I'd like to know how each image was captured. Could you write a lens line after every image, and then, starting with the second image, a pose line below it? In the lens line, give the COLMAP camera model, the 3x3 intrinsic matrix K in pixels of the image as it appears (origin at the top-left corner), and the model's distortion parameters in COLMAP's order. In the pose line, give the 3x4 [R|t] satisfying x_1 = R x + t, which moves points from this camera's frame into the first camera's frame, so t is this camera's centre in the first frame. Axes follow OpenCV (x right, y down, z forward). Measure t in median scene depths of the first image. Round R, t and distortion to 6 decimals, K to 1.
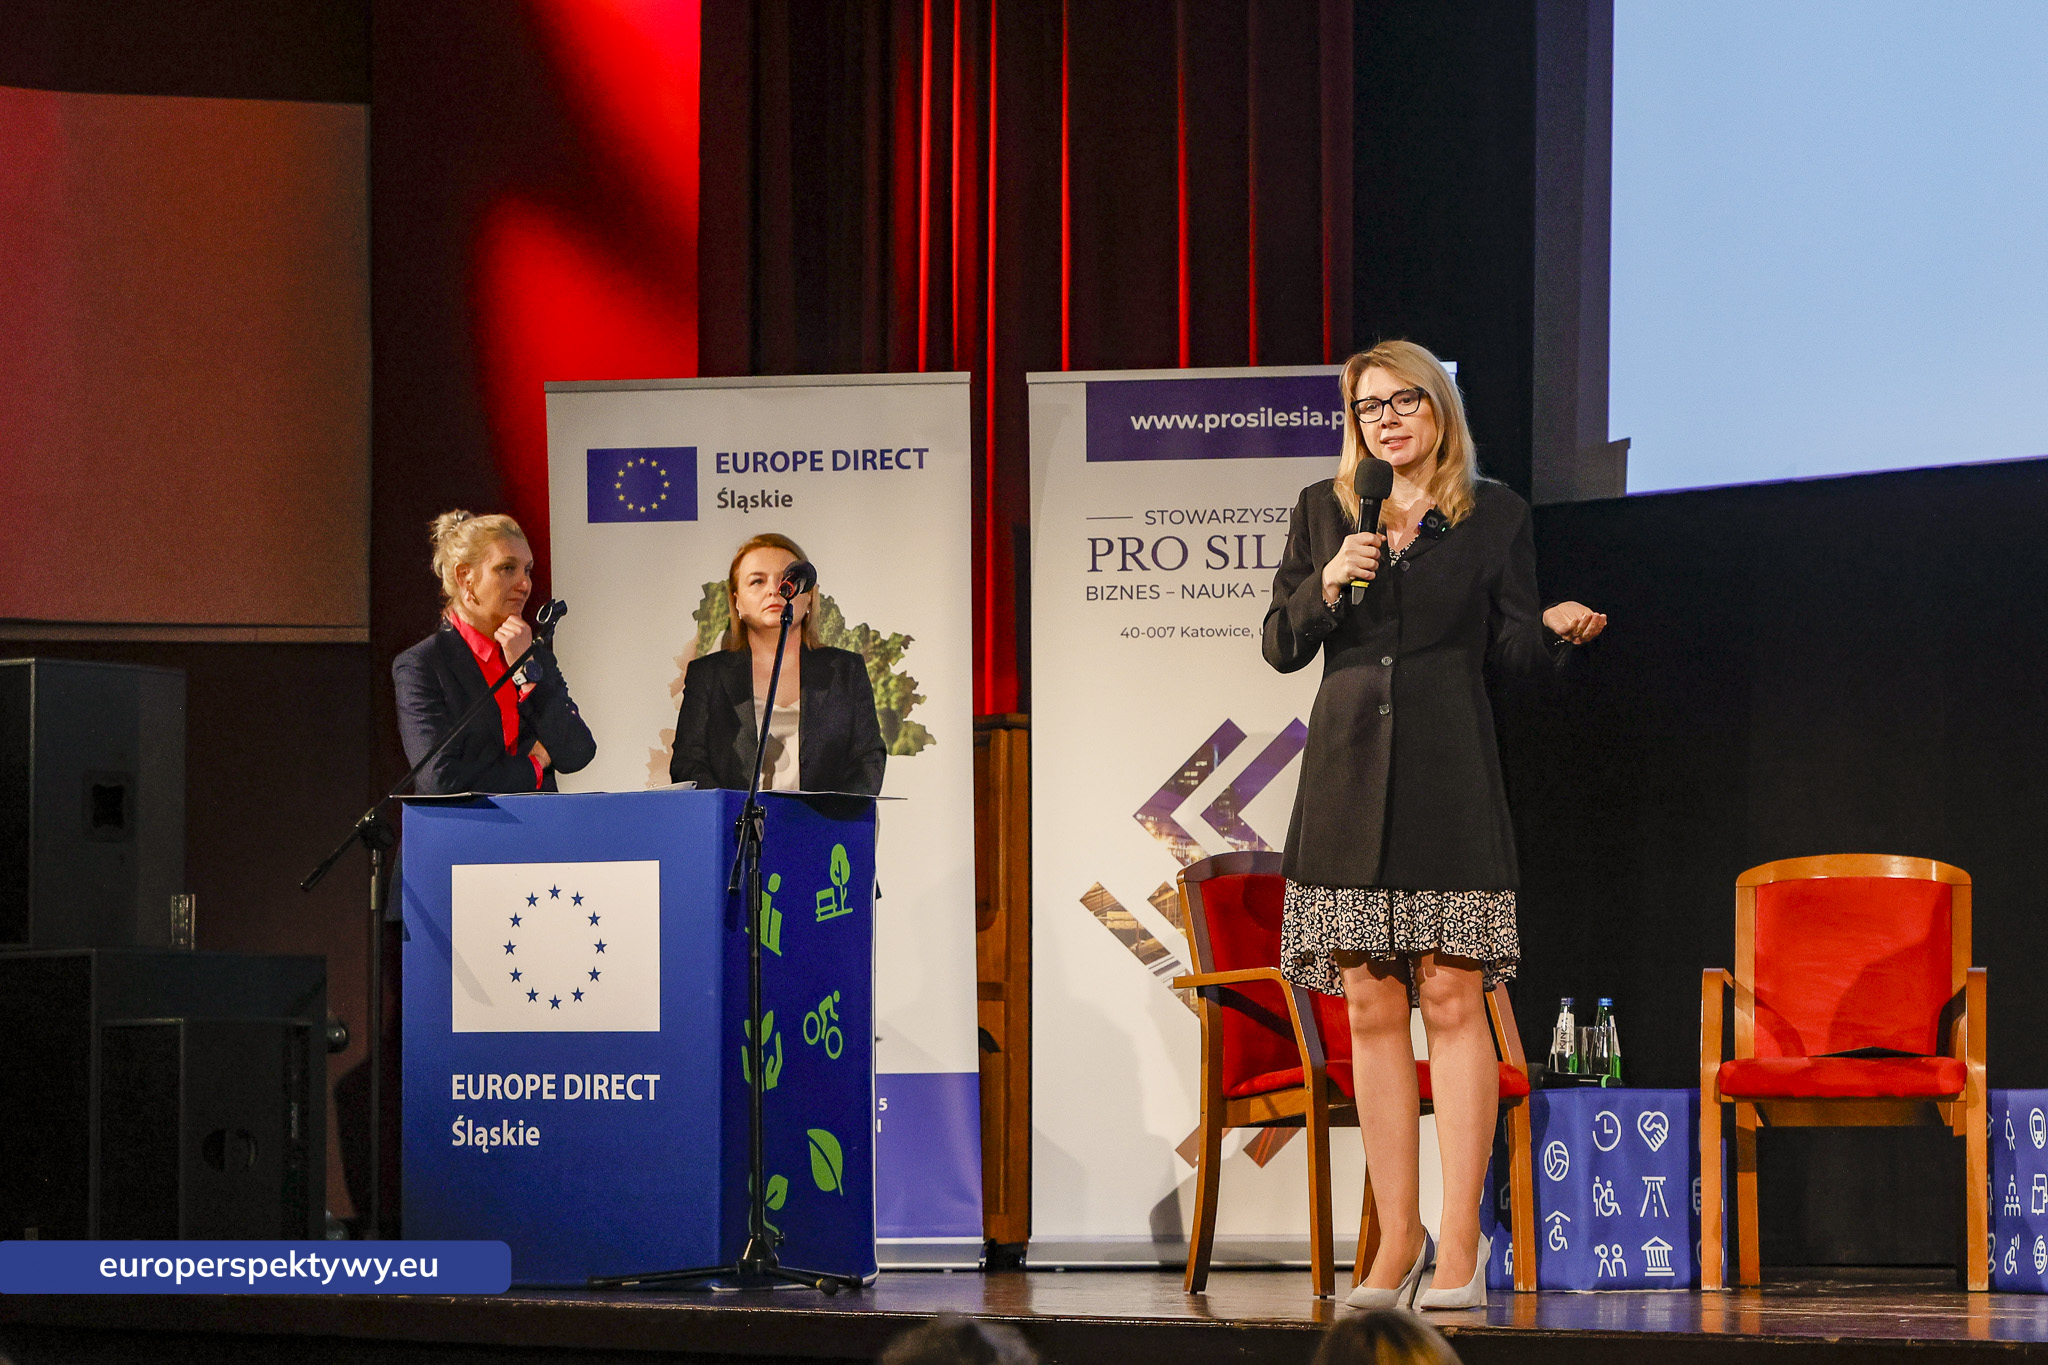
lens RADIAL K [[8075.7, 0, 1026.2], [0, 8075.7, 680.5], [0, 0, 1]] dist [0.052000, 0.000000]
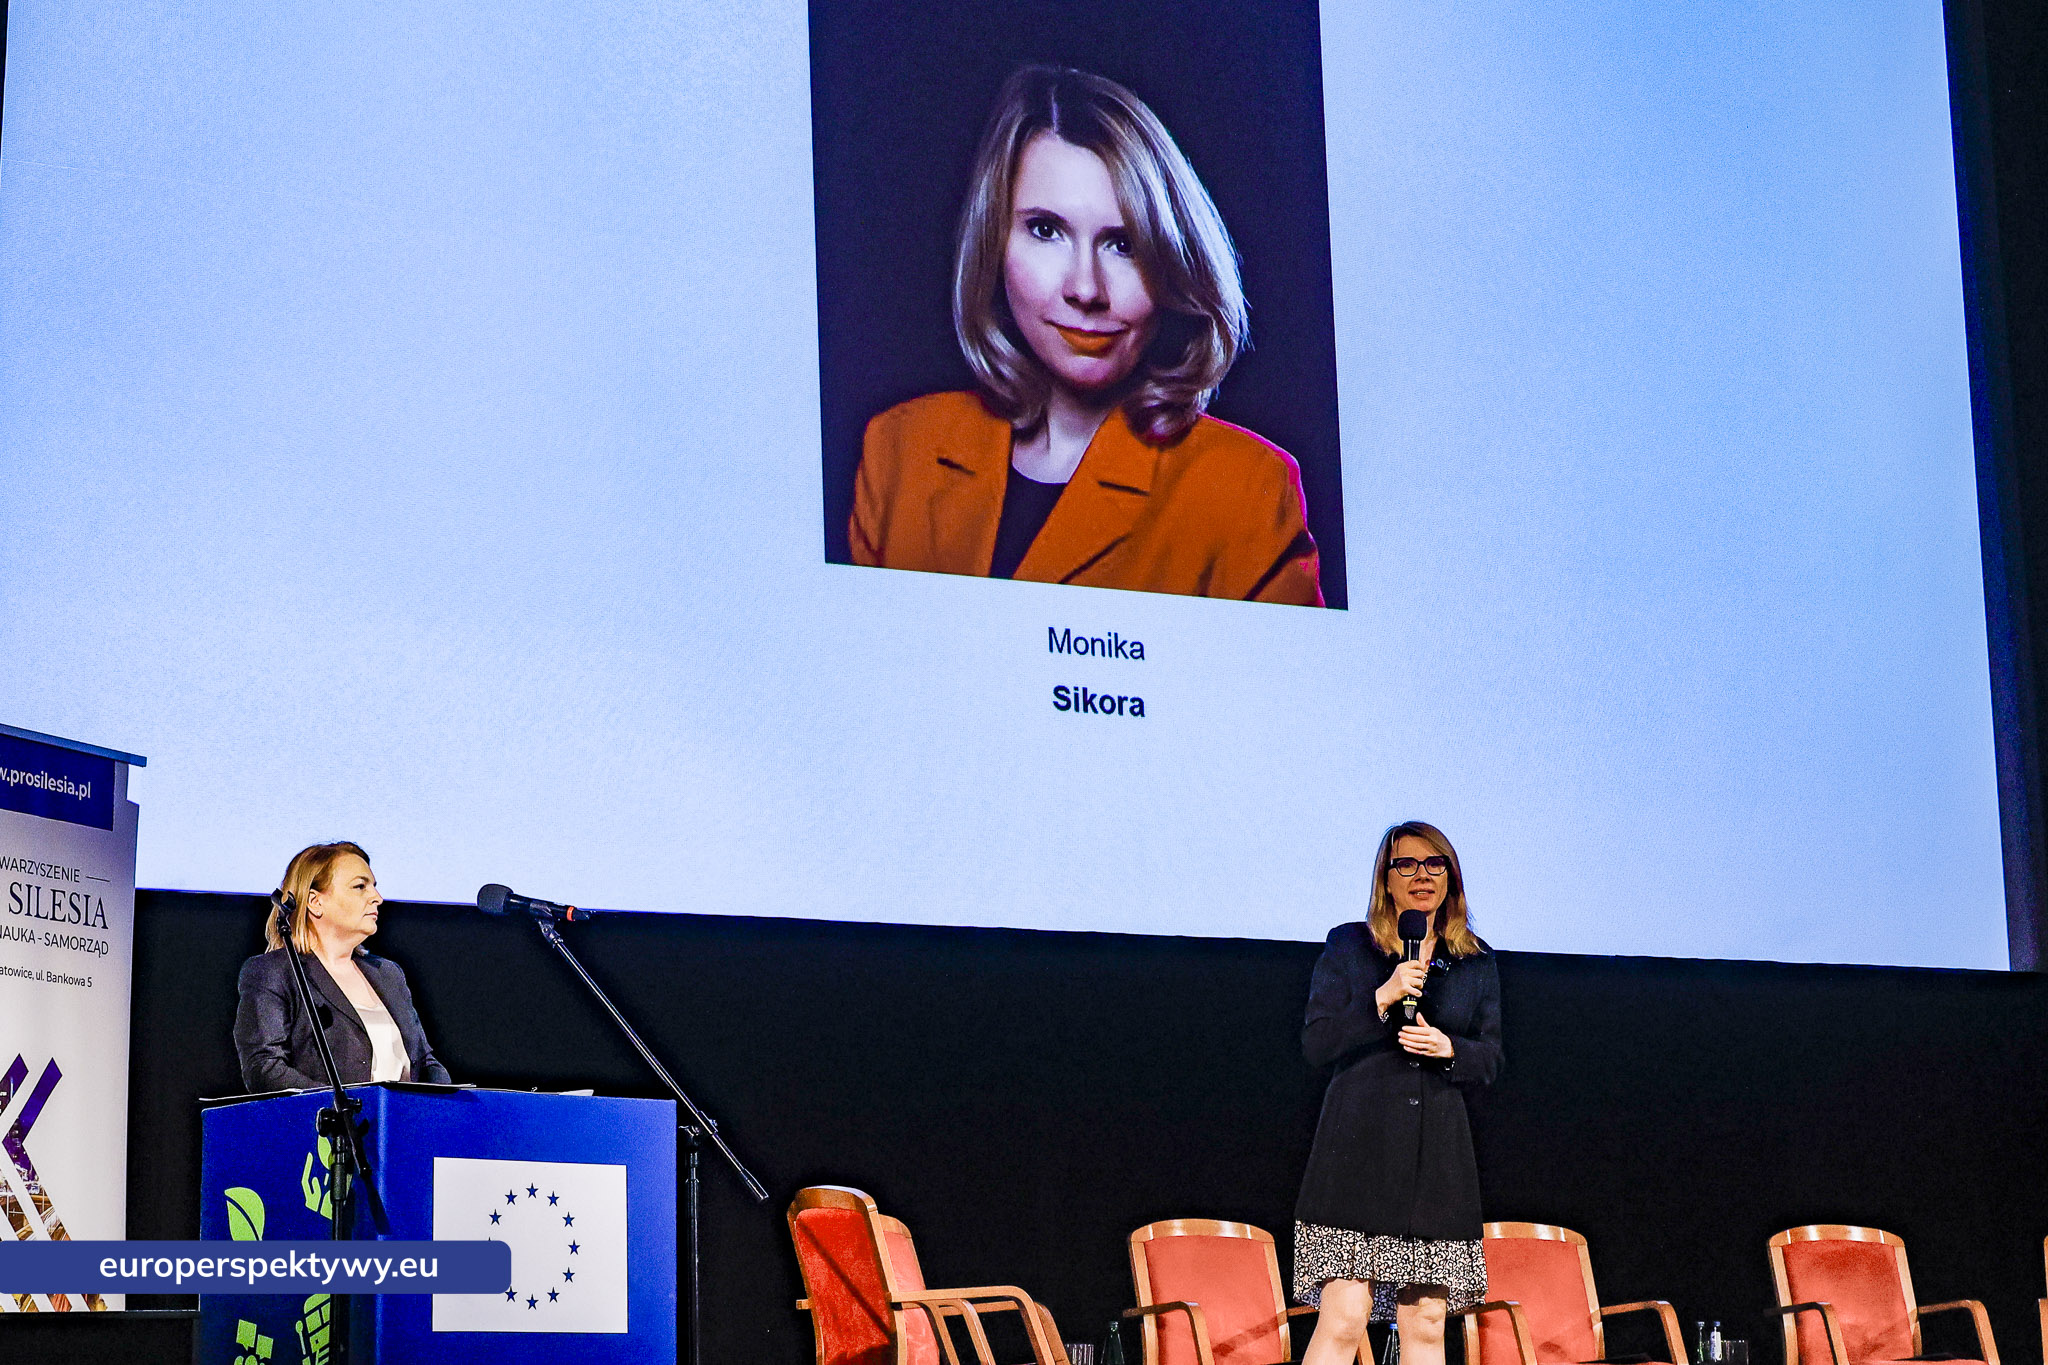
lens RADIAL K [[4385.3, 0, 1059.2], [0, 4385.3, 630.6], [0, 0, 1]] dist [0.036152, 0.000000]
pose [[0.189907, 0.173527, 0.966346, -0.577054], [-0.042131, 0.984791, -0.168559, 0.046347], [-0.980898, -0.008703, 0.194329, 0.824694]]
